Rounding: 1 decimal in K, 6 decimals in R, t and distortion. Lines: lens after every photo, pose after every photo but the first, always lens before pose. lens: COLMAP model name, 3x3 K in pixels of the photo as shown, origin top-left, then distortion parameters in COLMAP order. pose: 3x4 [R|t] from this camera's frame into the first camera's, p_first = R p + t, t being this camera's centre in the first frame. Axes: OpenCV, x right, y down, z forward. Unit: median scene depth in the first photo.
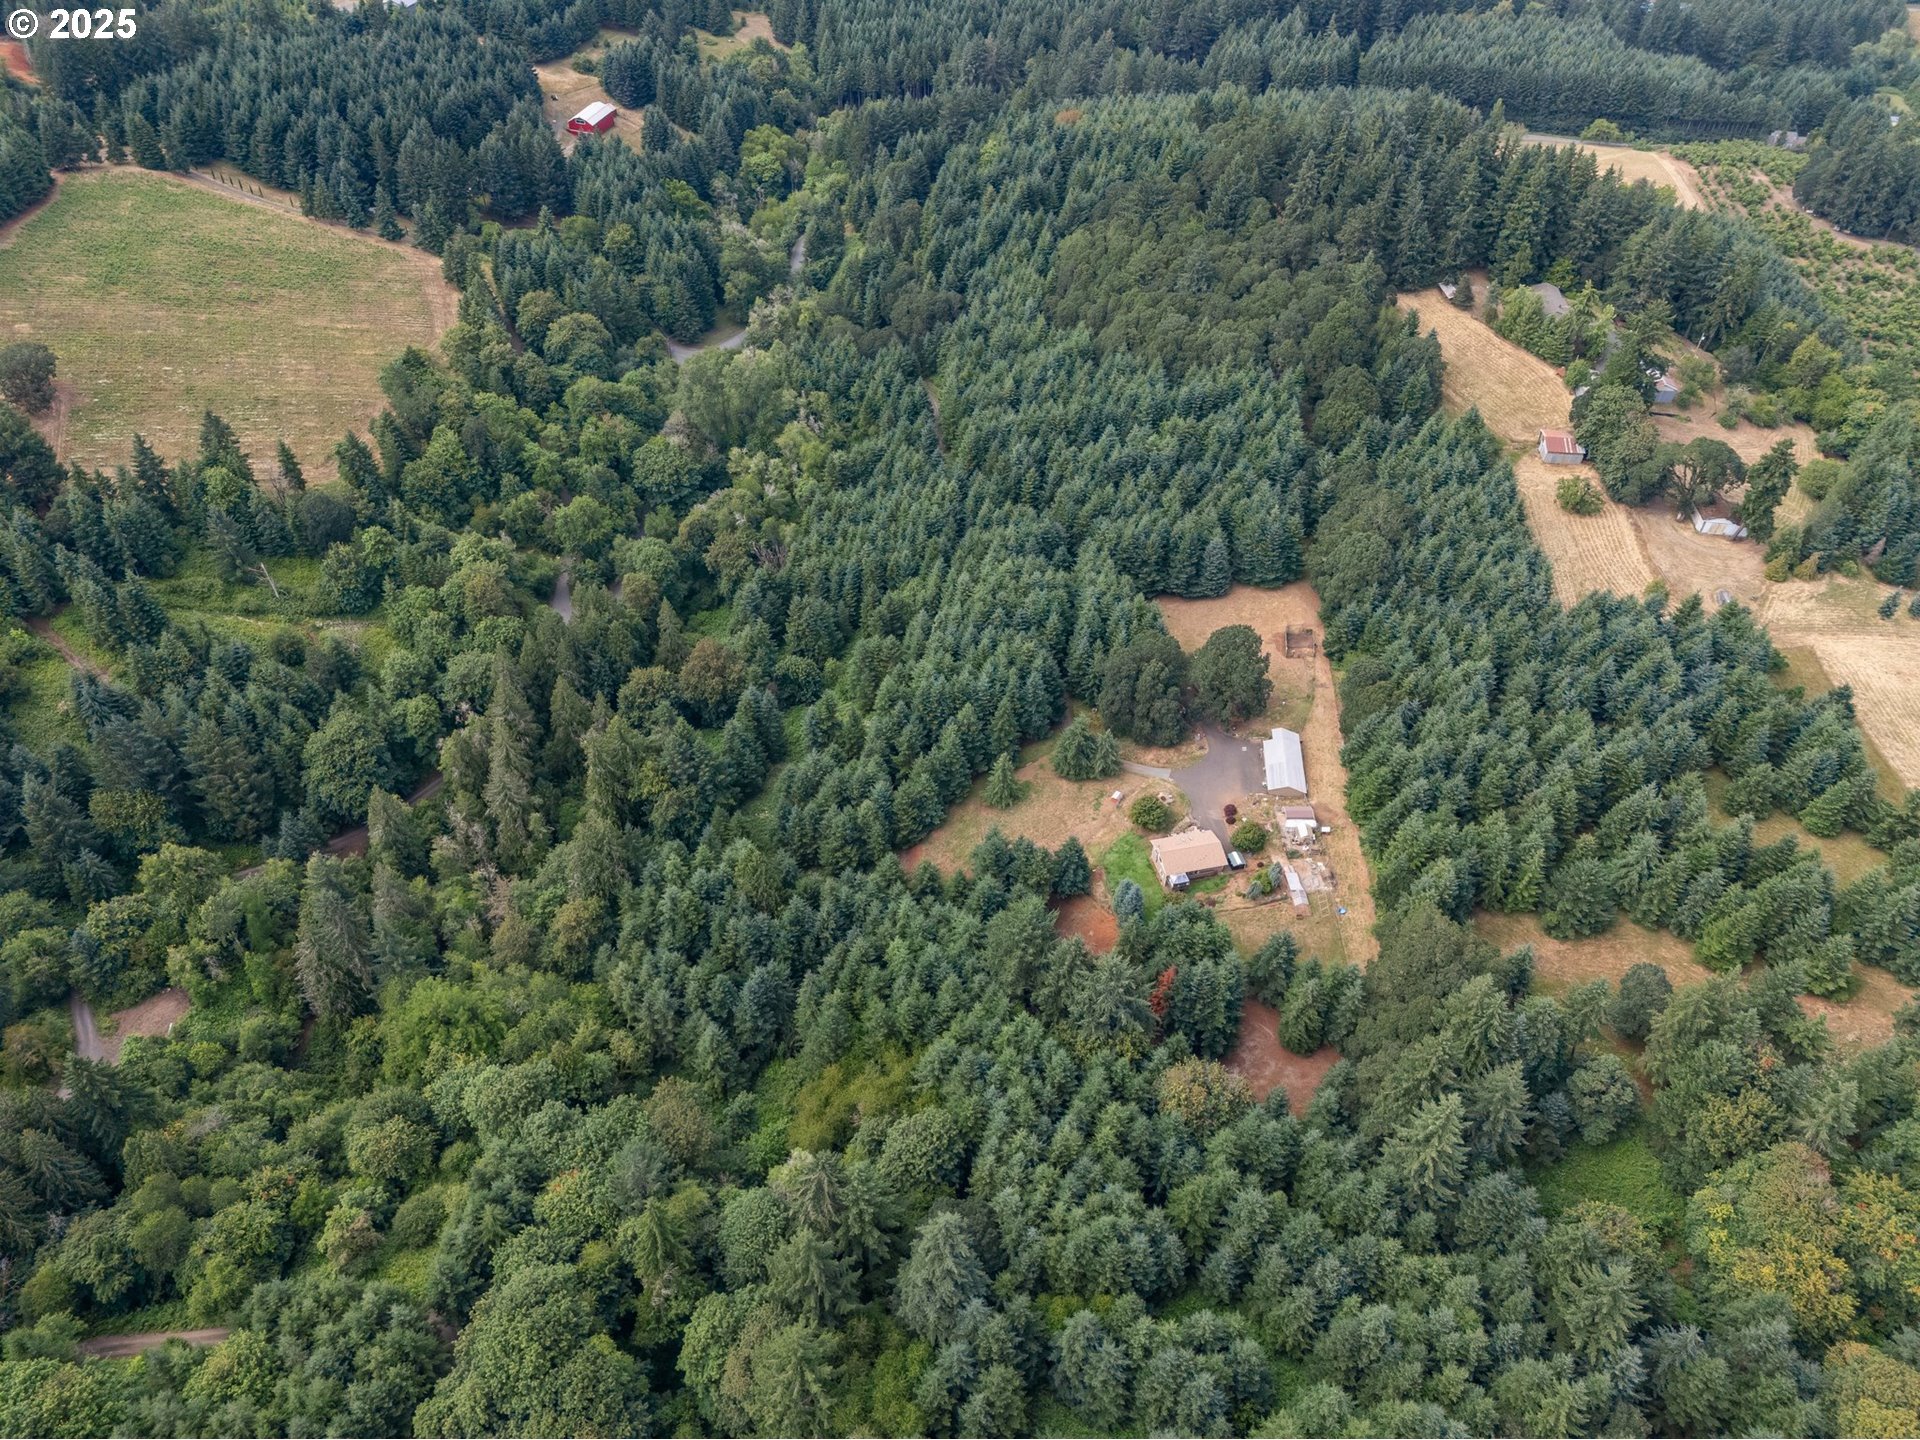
lens RADIAL K [[1405.5, 0, 959.8], [0, 1405.5, 710.0], [0, 0, 1]] dist [0.081363, -0.075522]
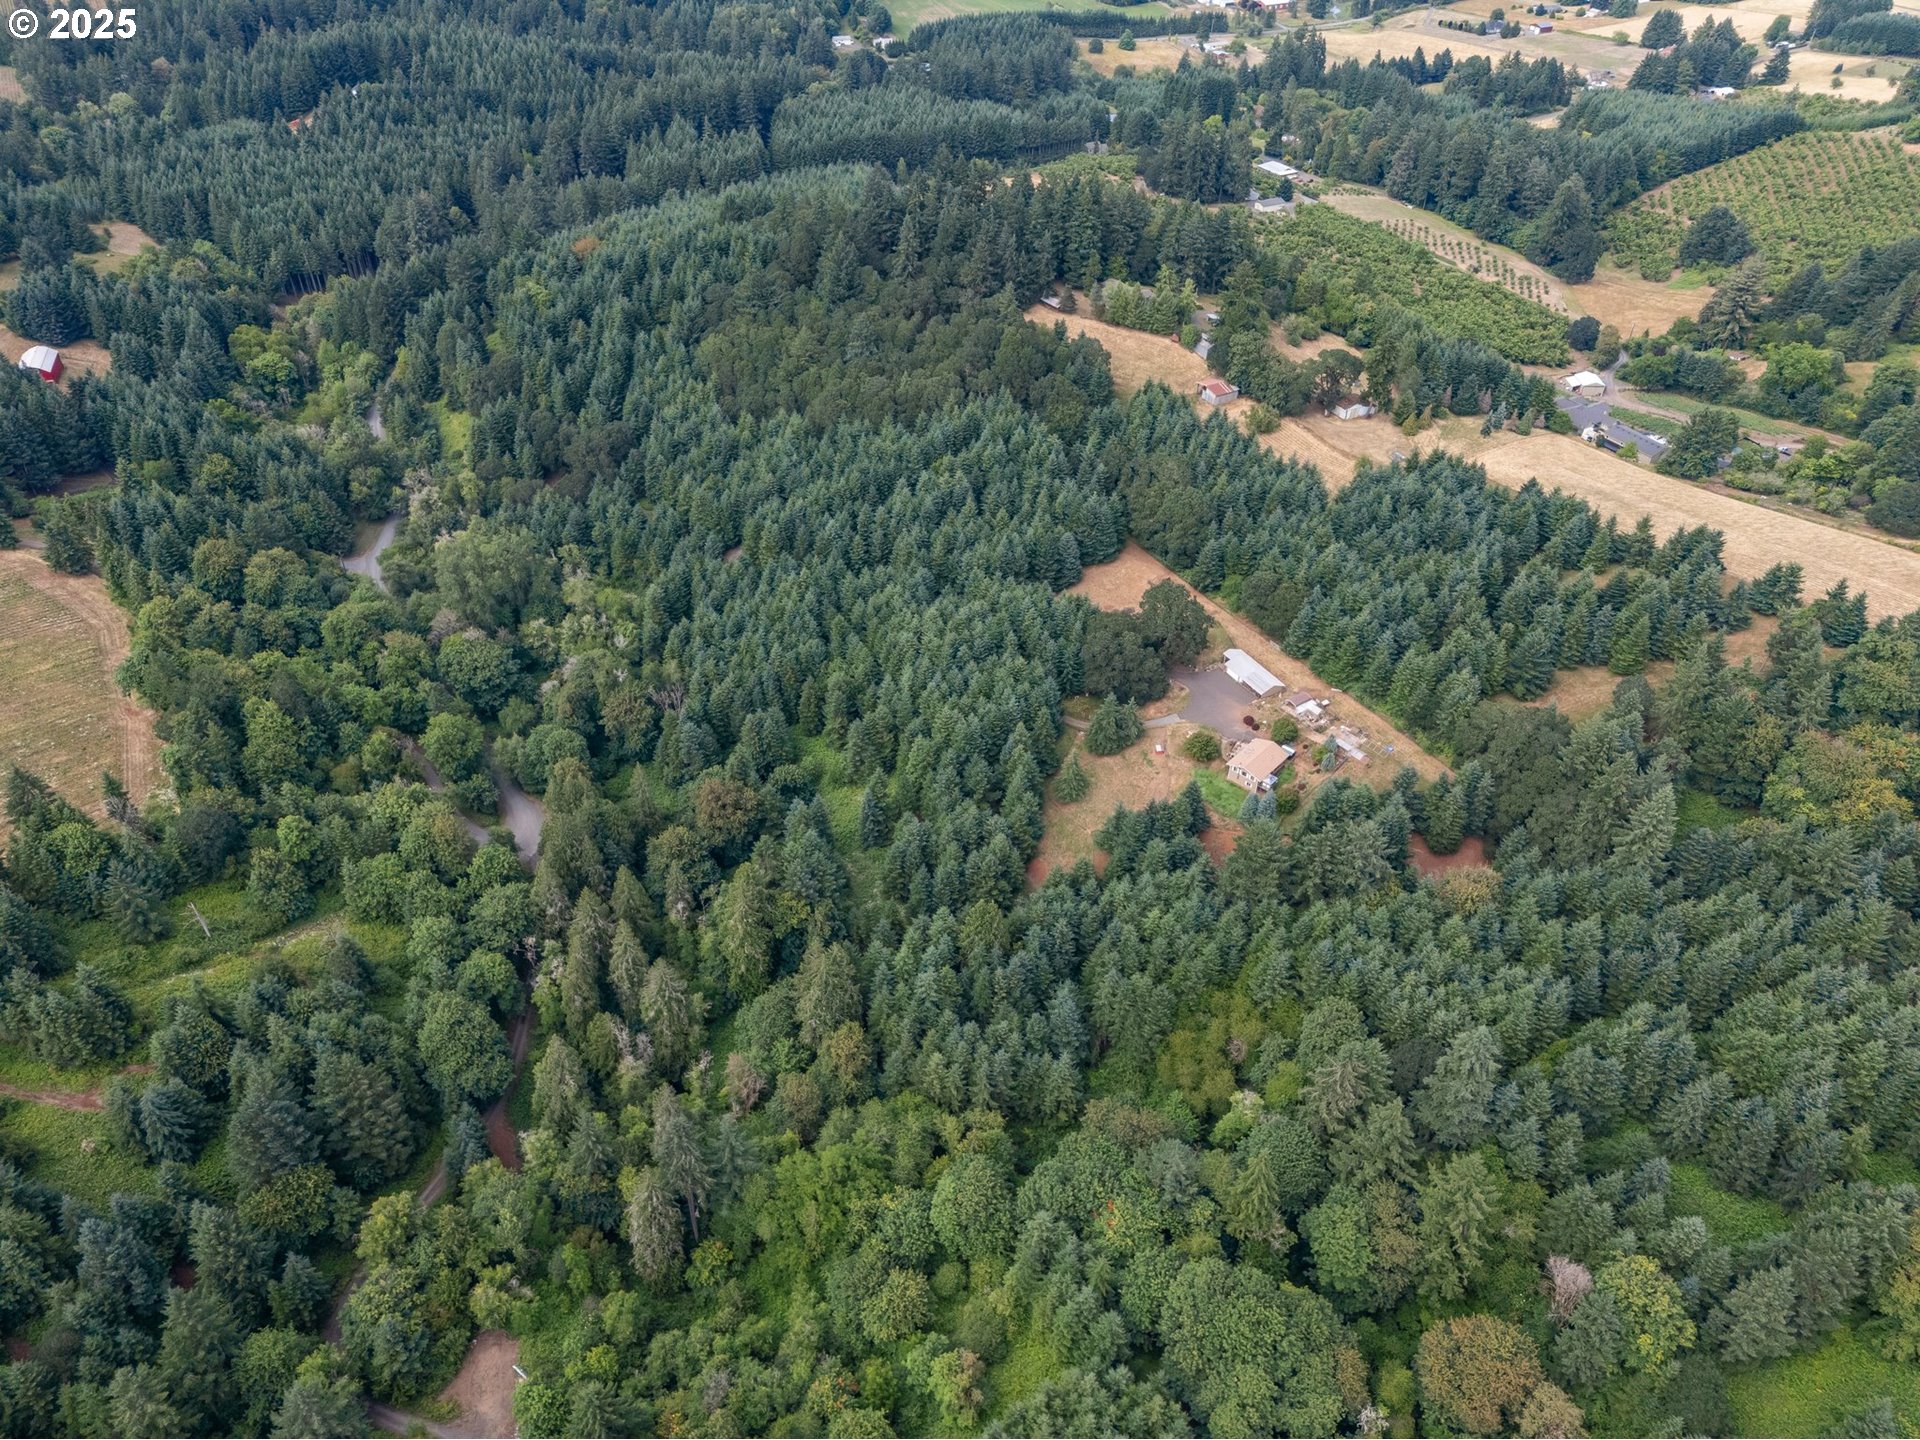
lens RADIAL K [[1405.5, 0, 959.8], [0, 1405.5, 710.0], [0, 0, 1]] dist [0.081363, -0.075522]
pose [[0.821396, -0.359989, 0.442398, -0.435745], [0.387025, 0.921538, 0.031292, -0.056486], [-0.418951, 0.145516, 0.896273, 0.026702]]
